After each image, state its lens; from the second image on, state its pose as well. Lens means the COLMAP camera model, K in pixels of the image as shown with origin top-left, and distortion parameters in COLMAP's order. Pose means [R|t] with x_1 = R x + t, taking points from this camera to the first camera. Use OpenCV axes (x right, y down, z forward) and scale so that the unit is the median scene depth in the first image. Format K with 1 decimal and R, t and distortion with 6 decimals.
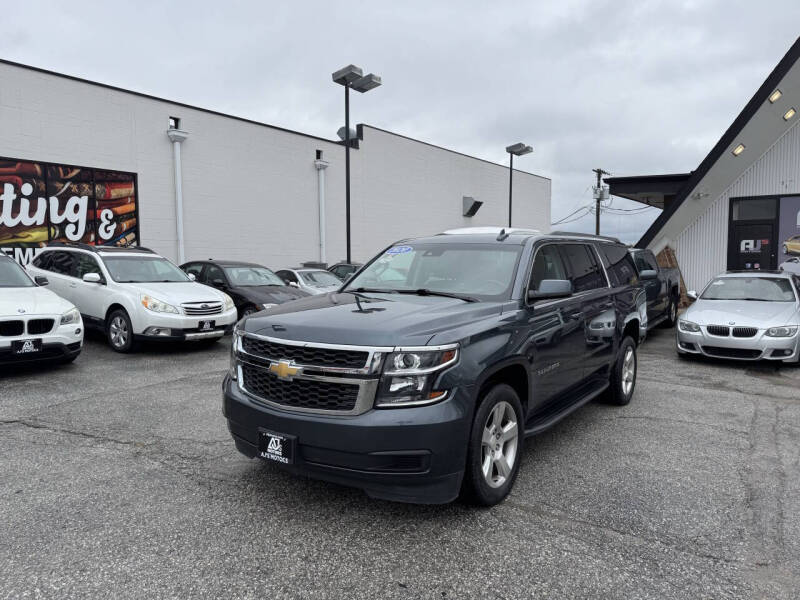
lens RADIAL K [[560.2, 0, 398.7], [0, 560.2, 297.3], [0, 0, 1]] dist [0.072345, -0.092054]
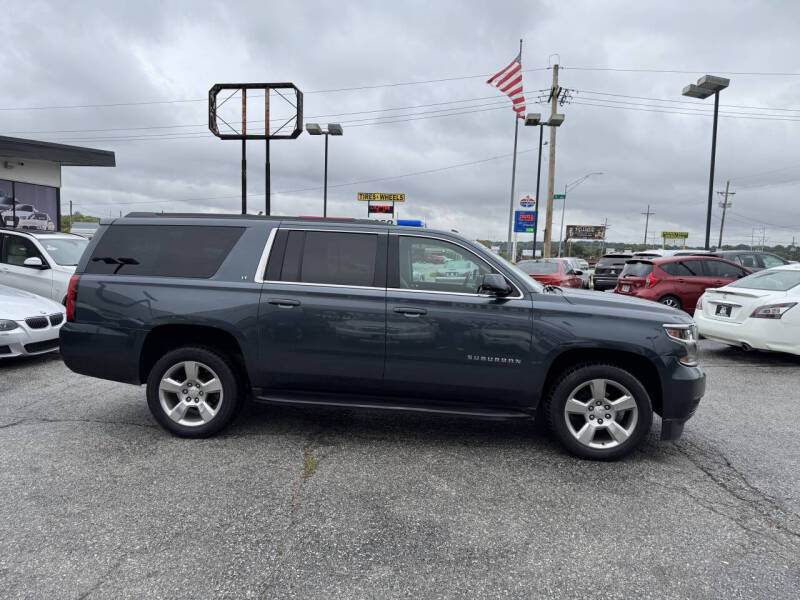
lens RADIAL K [[560.5, 0, 396.1], [0, 560.5, 300.8], [0, 0, 1]] dist [0.083241, -0.108511]
pose [[-0.504510, -0.092849, 0.858399, -0.366568], [0.022242, 0.992473, 0.120424, -0.054320], [-0.863120, 0.079848, -0.498647, 0.792224]]
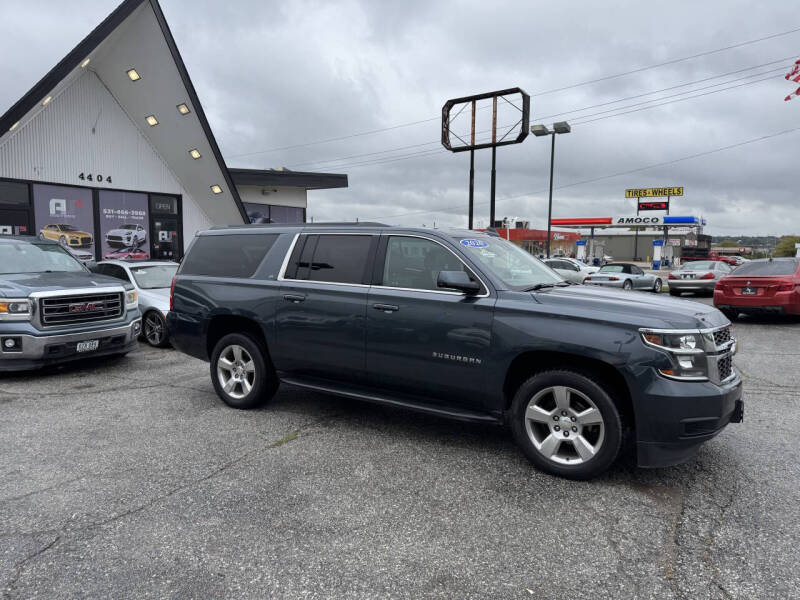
lens RADIAL K [[560.6, 0, 393.3], [0, 560.6, 299.8], [0, 0, 1]] dist [0.081821, -0.109479]
pose [[-0.050552, -0.087484, 0.994882, -0.452457], [0.057441, 0.994252, 0.090347, -0.041011], [-0.997068, 0.061714, -0.045236, 0.584076]]
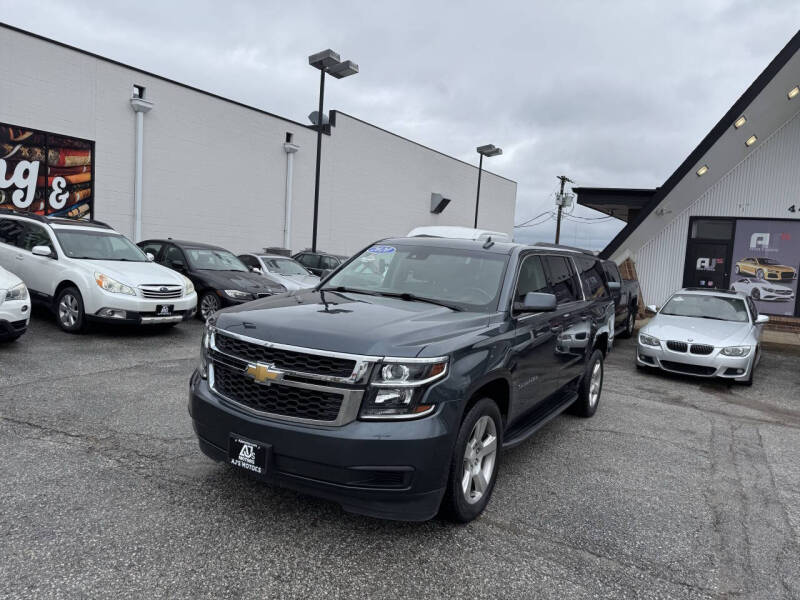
lens RADIAL K [[562.6, 0, 403.1], [0, 562.6, 296.6], [0, 0, 1]] dist [0.046180, -0.049331]
pose [[0.994410, 0.065361, 0.082925, -0.018307], [-0.066522, 0.997721, 0.011312, -0.008192], [-0.081996, -0.016765, 0.996492, 0.013834]]
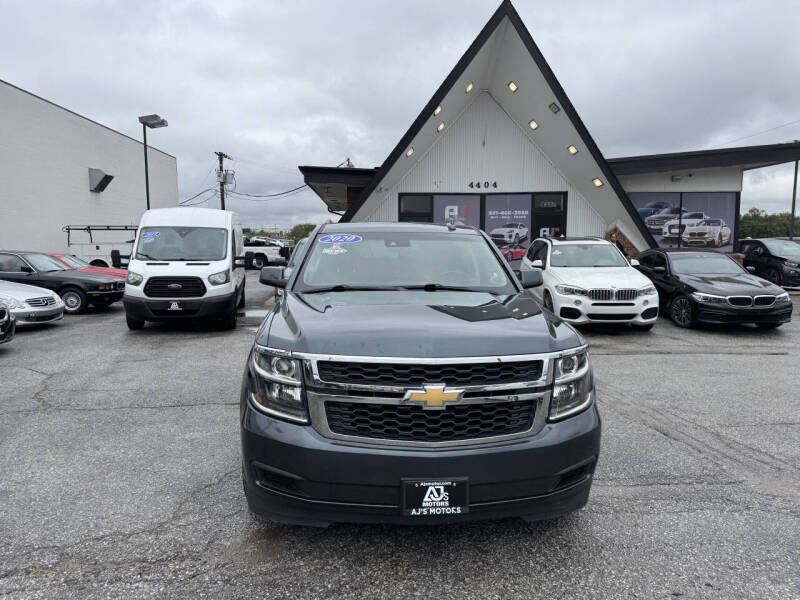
lens RADIAL K [[557.8, 0, 393.0], [0, 557.8, 302.4], [0, 0, 1]] dist [0.090155, -0.112740]
pose [[0.774104, -0.066664, 0.629539, -0.237289], [0.042233, 0.997663, 0.053714, -0.015019], [-0.631649, -0.014993, 0.775110, 0.142308]]
